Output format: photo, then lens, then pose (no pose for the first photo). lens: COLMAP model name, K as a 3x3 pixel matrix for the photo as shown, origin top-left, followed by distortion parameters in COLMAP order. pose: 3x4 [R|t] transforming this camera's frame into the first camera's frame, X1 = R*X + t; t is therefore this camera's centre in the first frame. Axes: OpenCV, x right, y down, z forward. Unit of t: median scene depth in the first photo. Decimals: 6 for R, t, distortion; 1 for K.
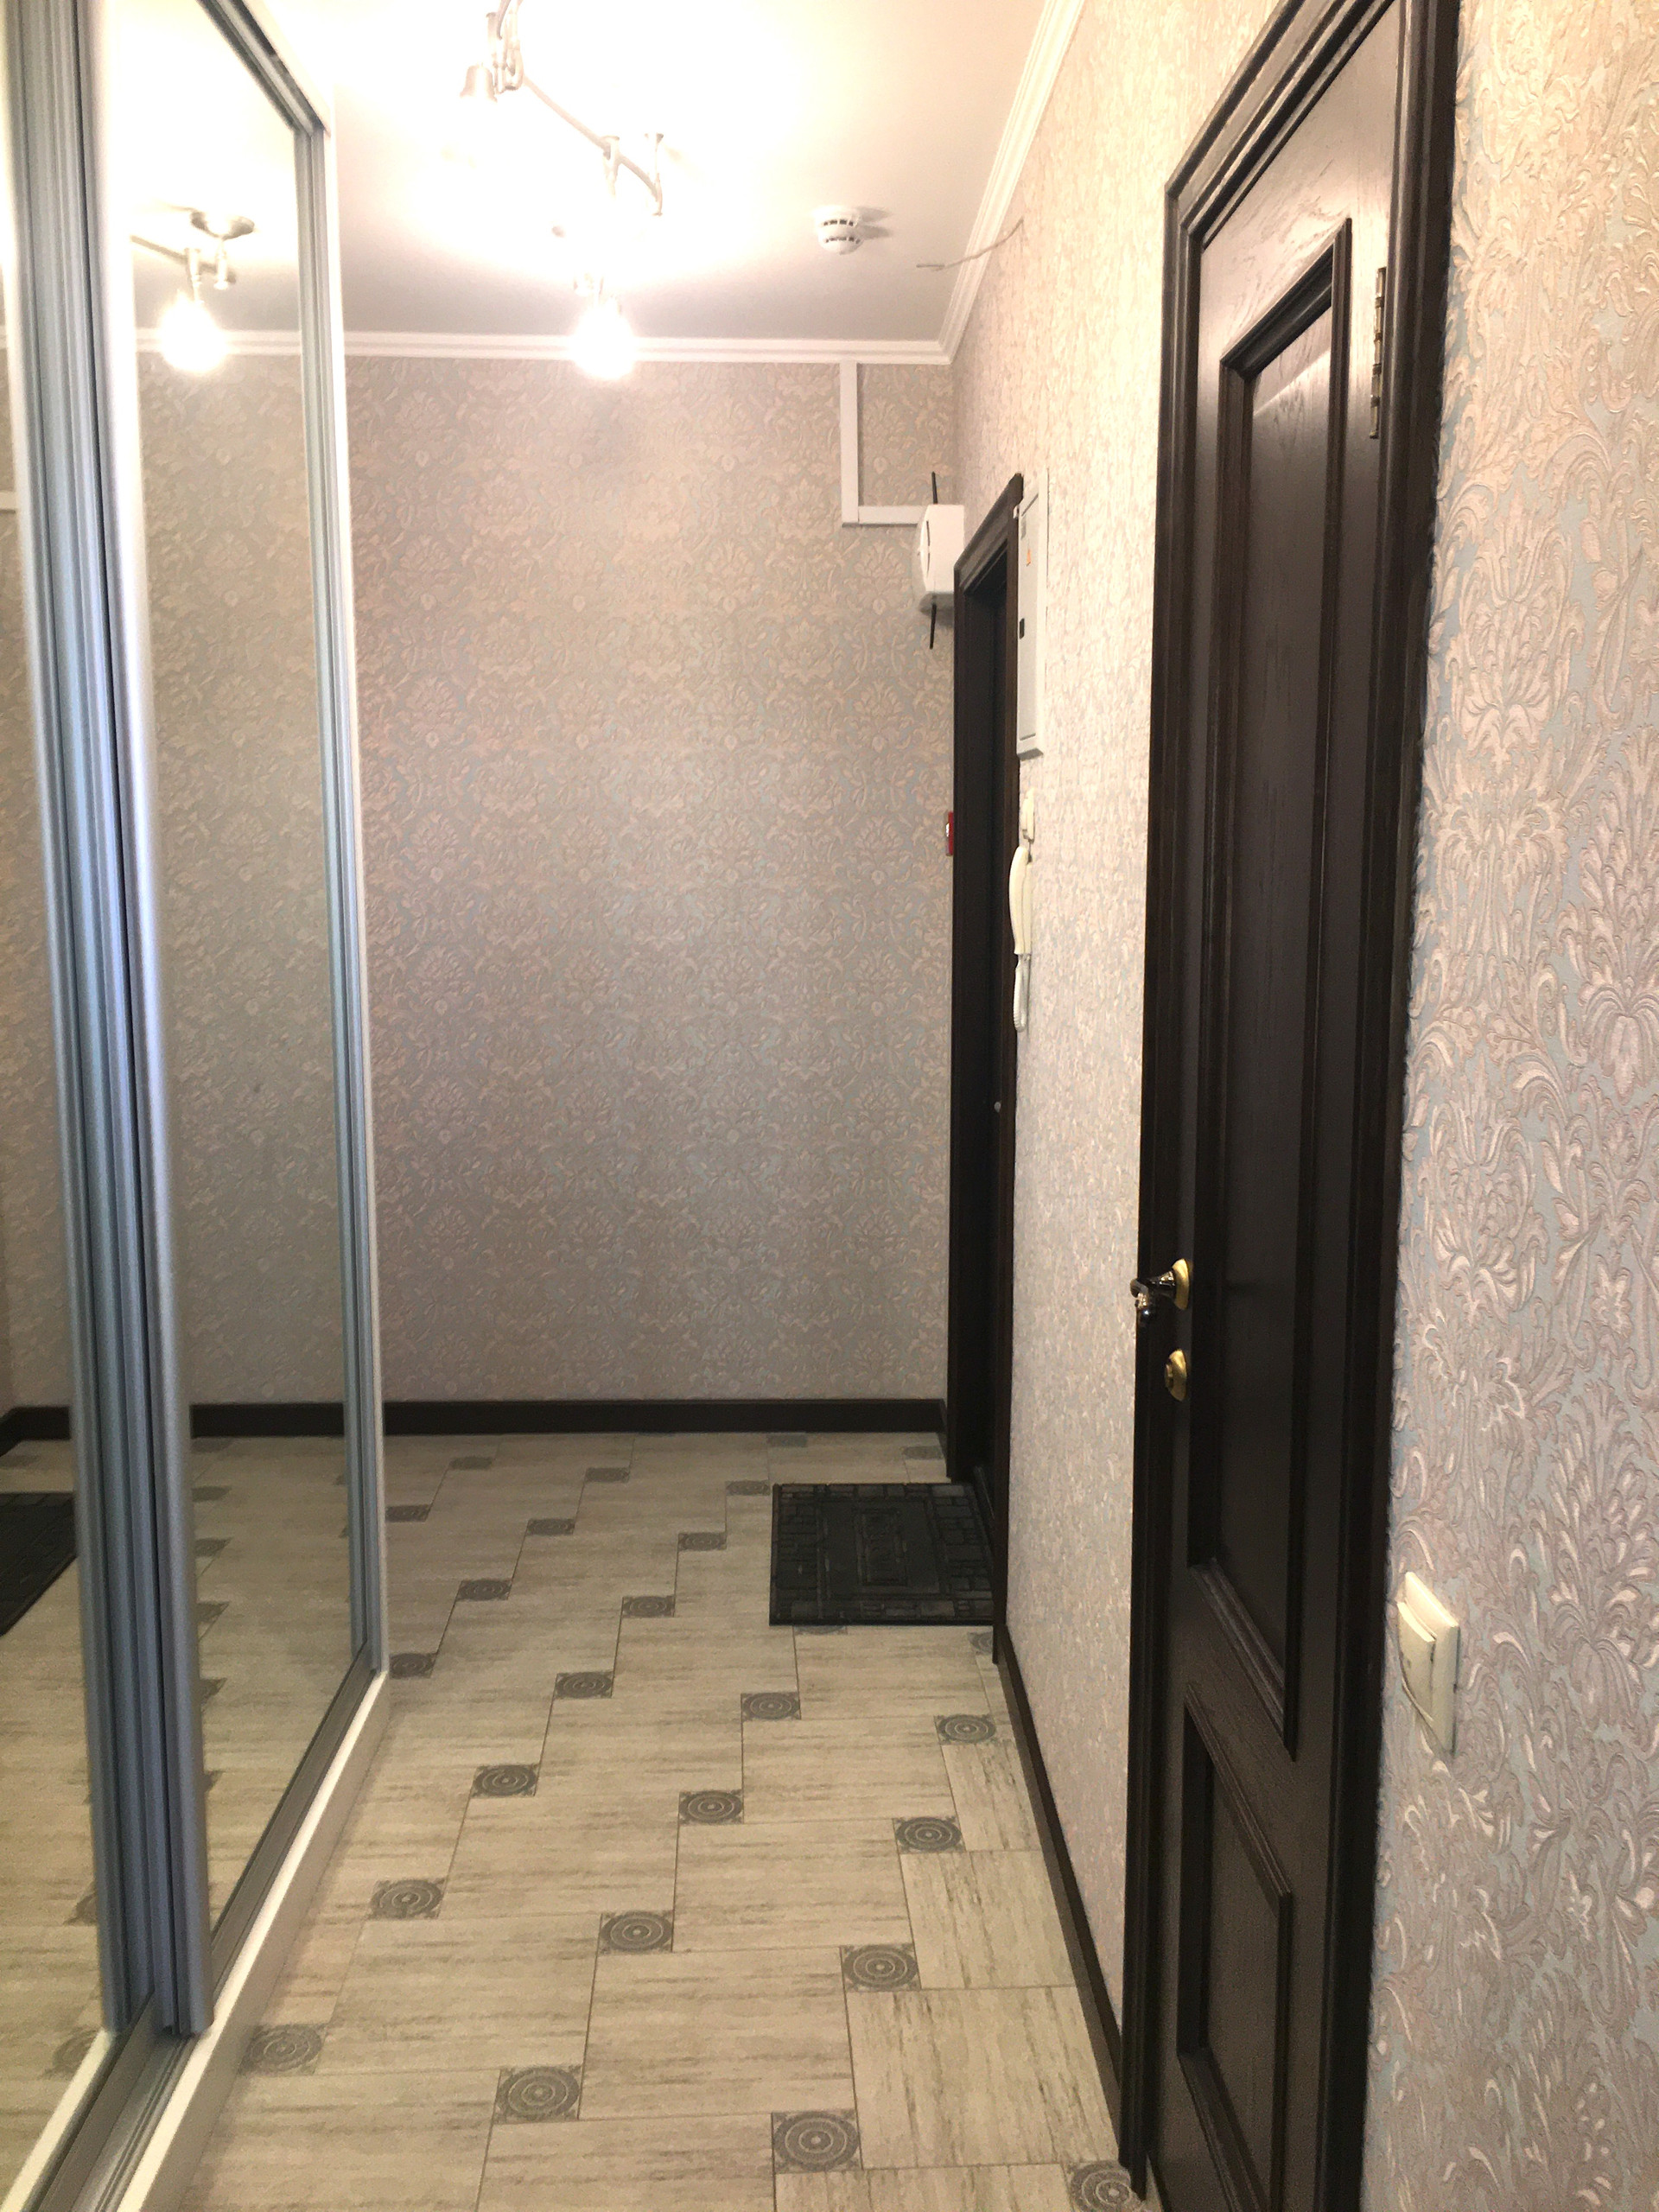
lens RADIAL K [[1892.0, 0, 842.2], [0, 1892.0, 1104.6], [0, 0, 1]] dist [0.084819, -0.111242]
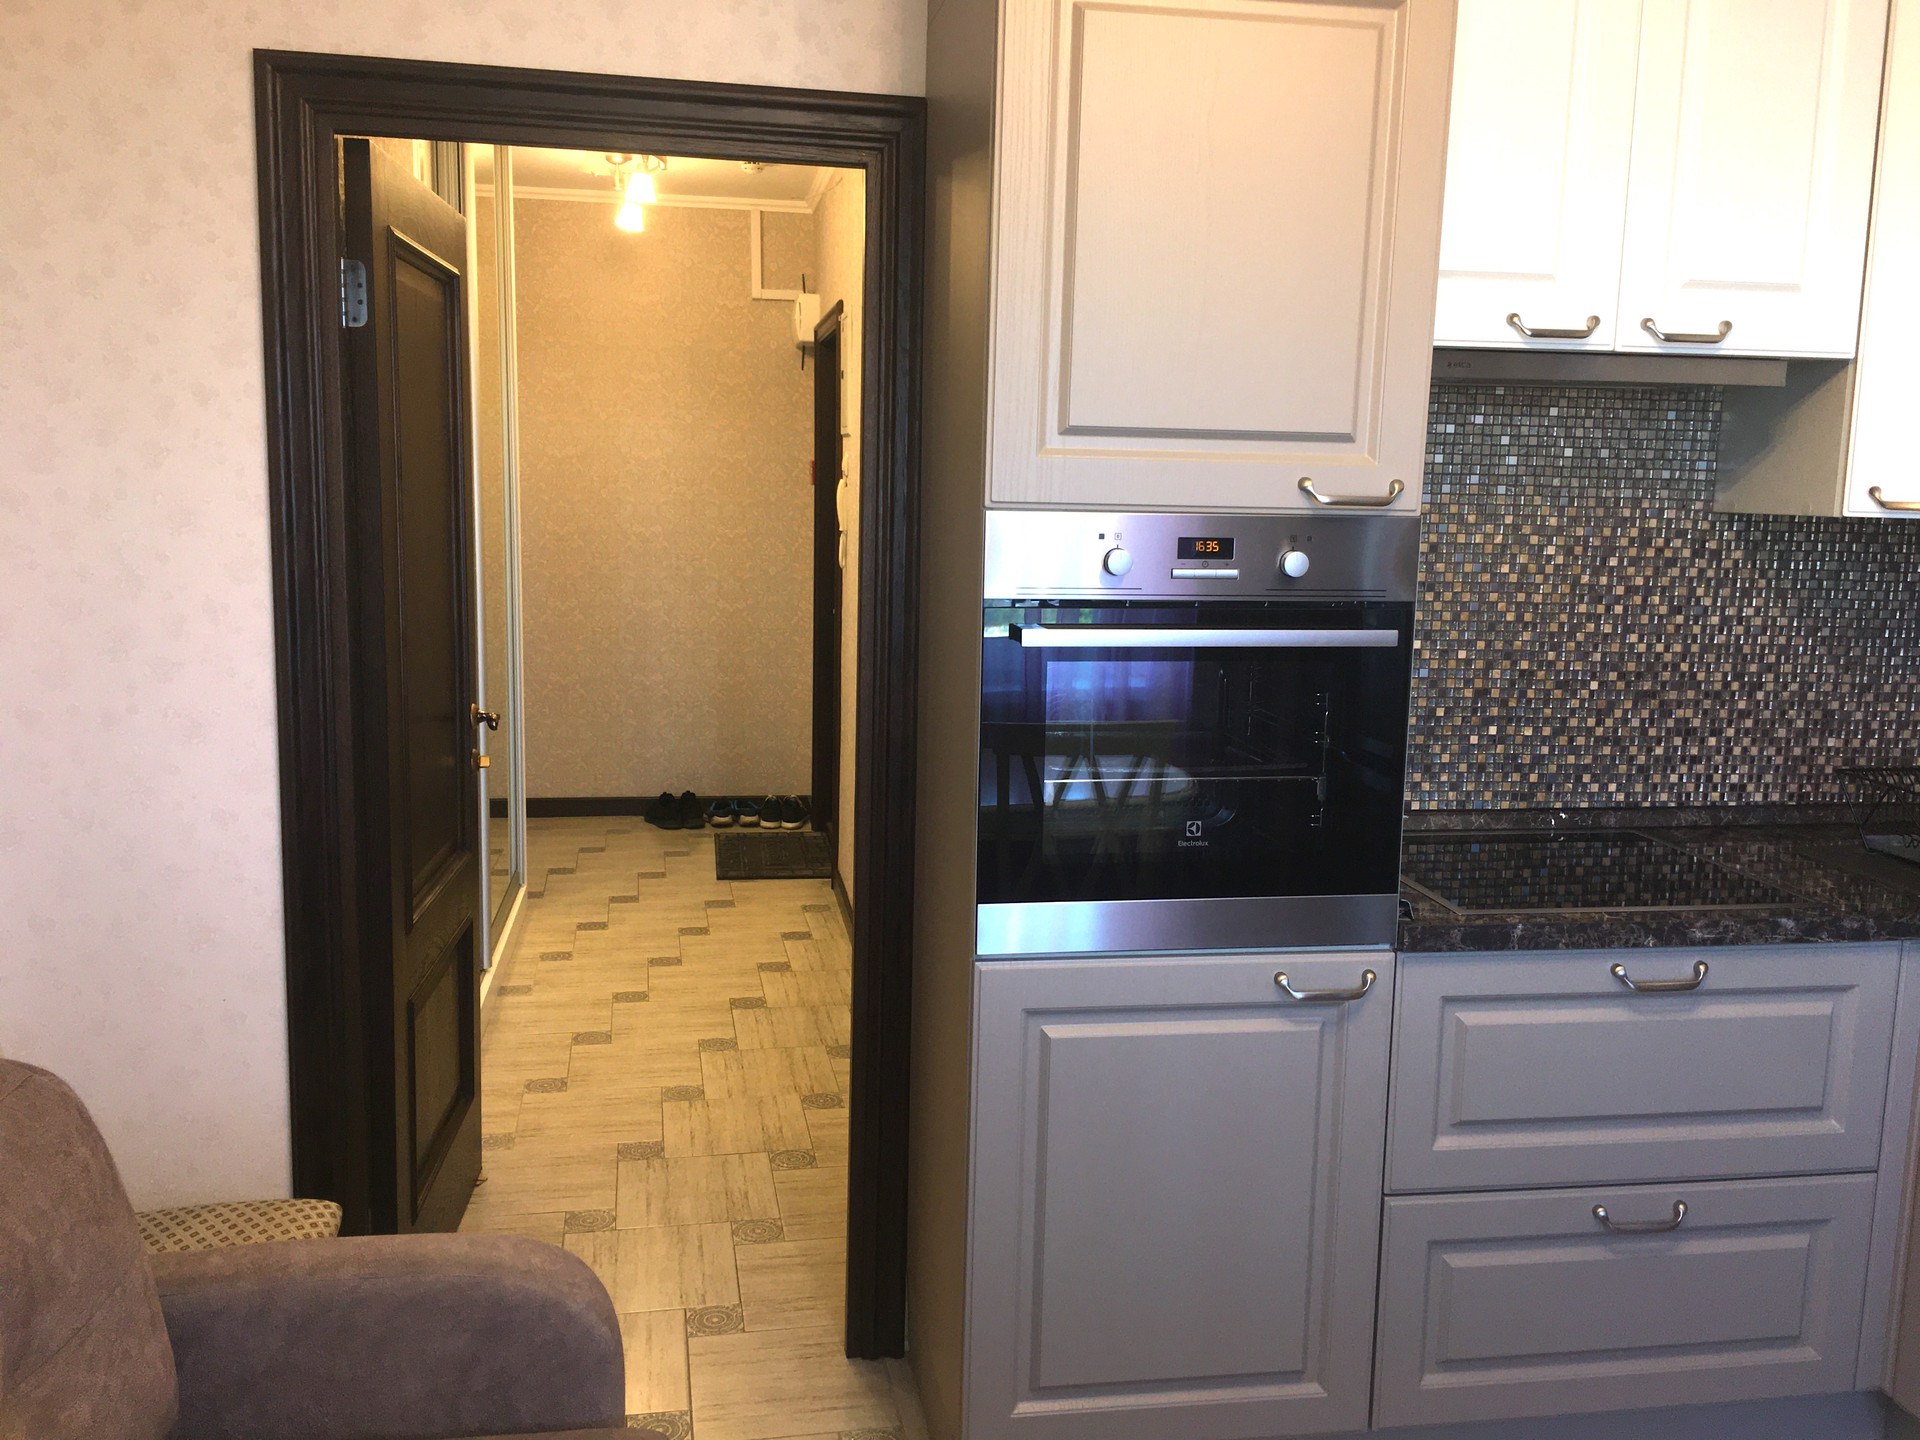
lens RADIAL K [[1642.2, 0, 950.7], [0, 1642.2, 706.5], [0, 0, 1]] dist [0.084819, -0.111242]
pose [[0.991856, -0.000032, 0.127365, -0.012866], [0.000420, 0.999995, -0.003022, 0.084830], [-0.127365, 0.003051, 0.991851, -0.573543]]
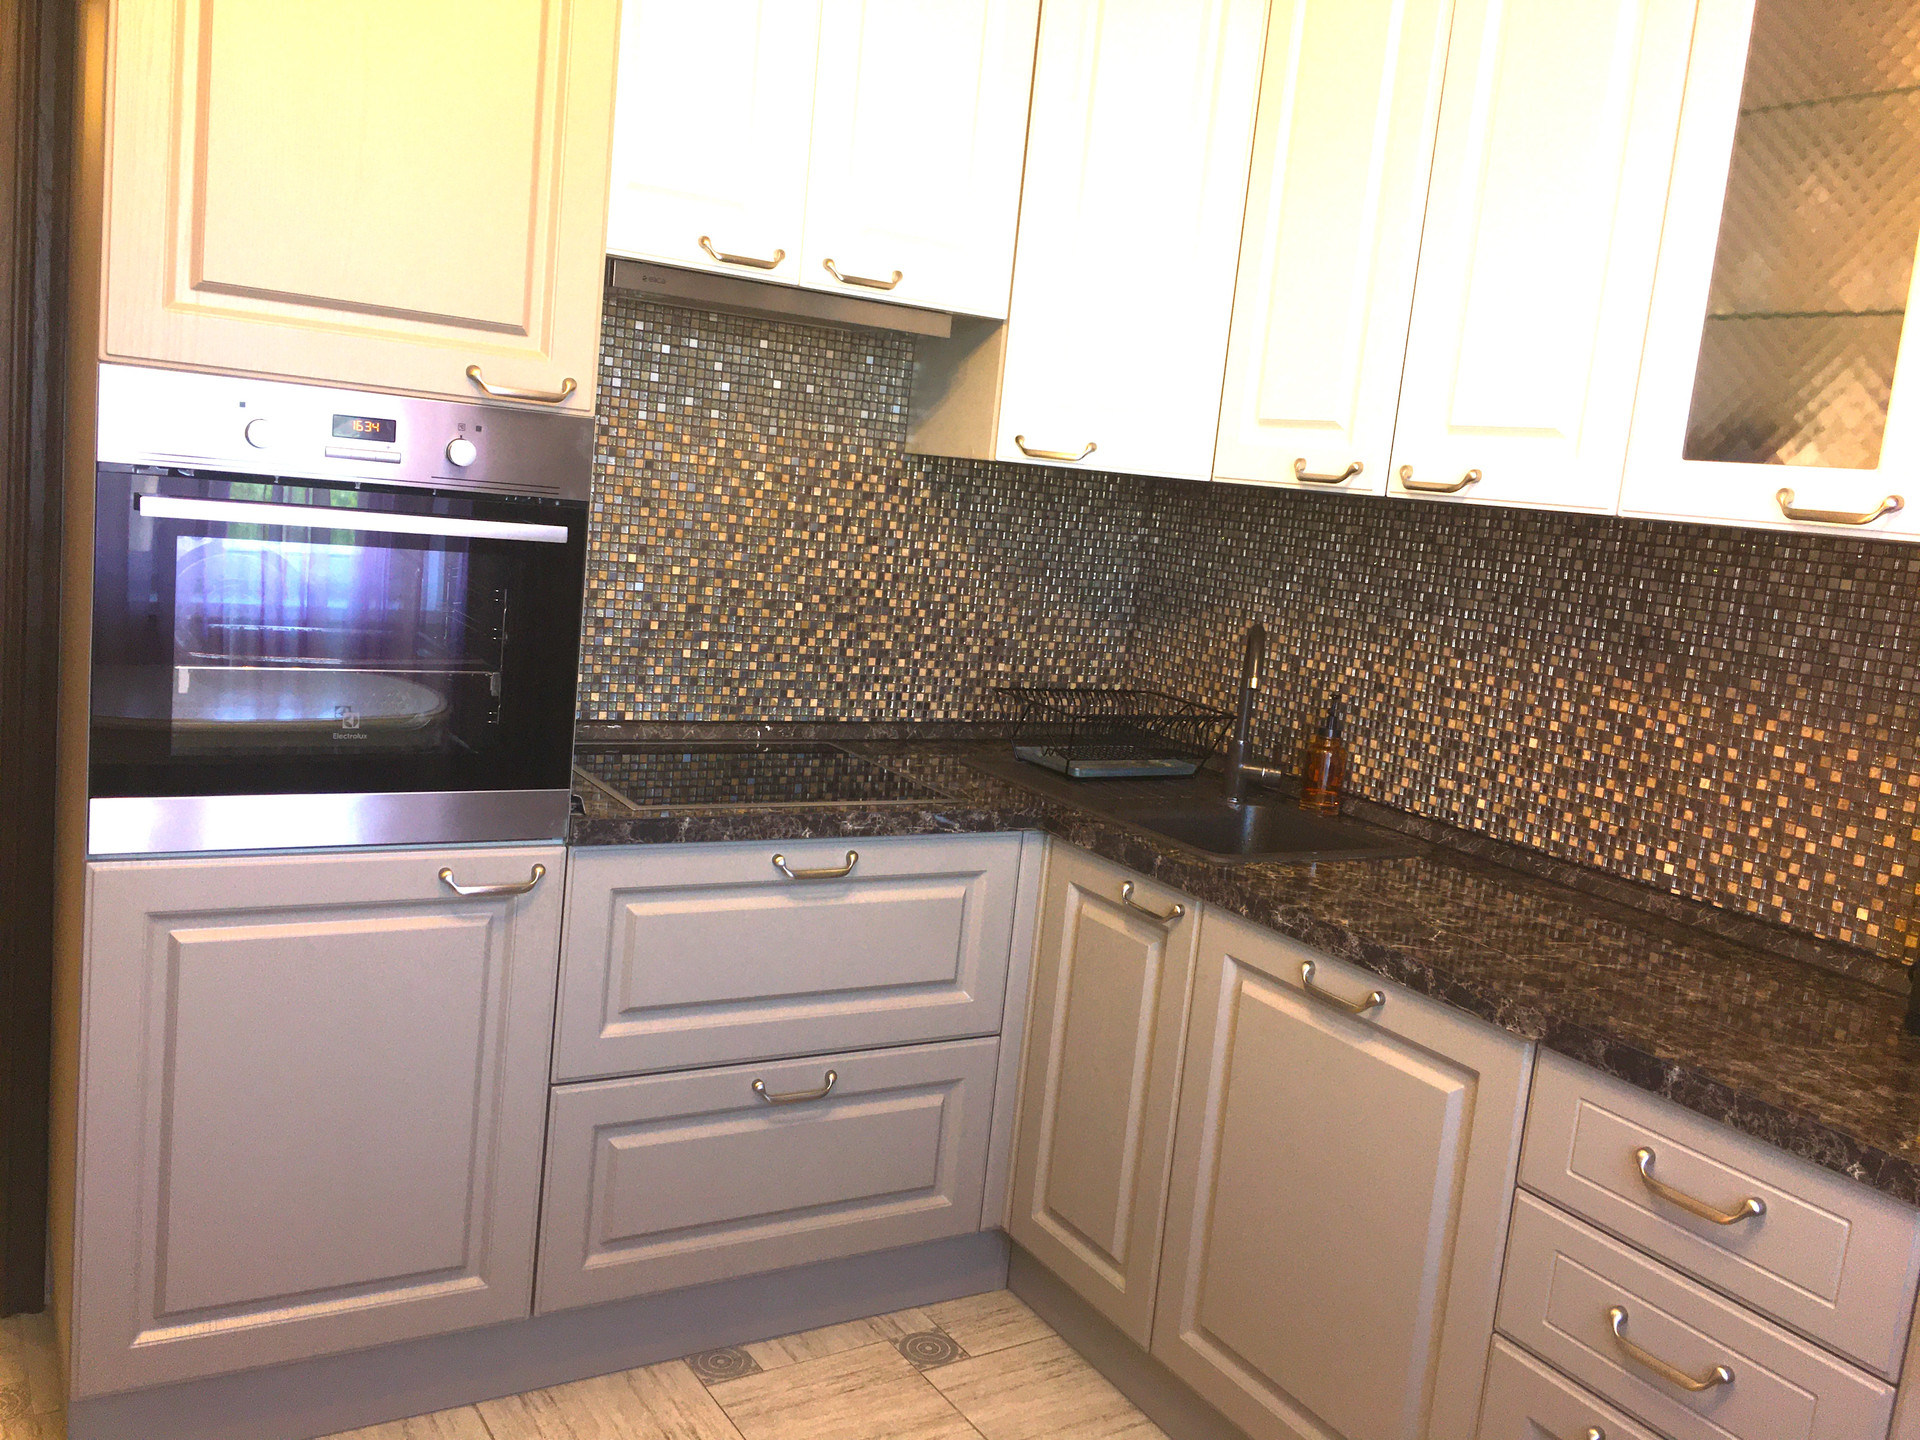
lens RADIAL K [[1642.2, 0, 963.0], [0, 1642.2, 708.8], [0, 0, 1]] dist [0.084819, -0.111242]
pose [[0.874372, 0.015817, 0.484999, 0.109496], [-0.027004, 0.999506, 0.016087, 0.125789], [-0.484505, -0.027163, 0.874367, -0.626633]]
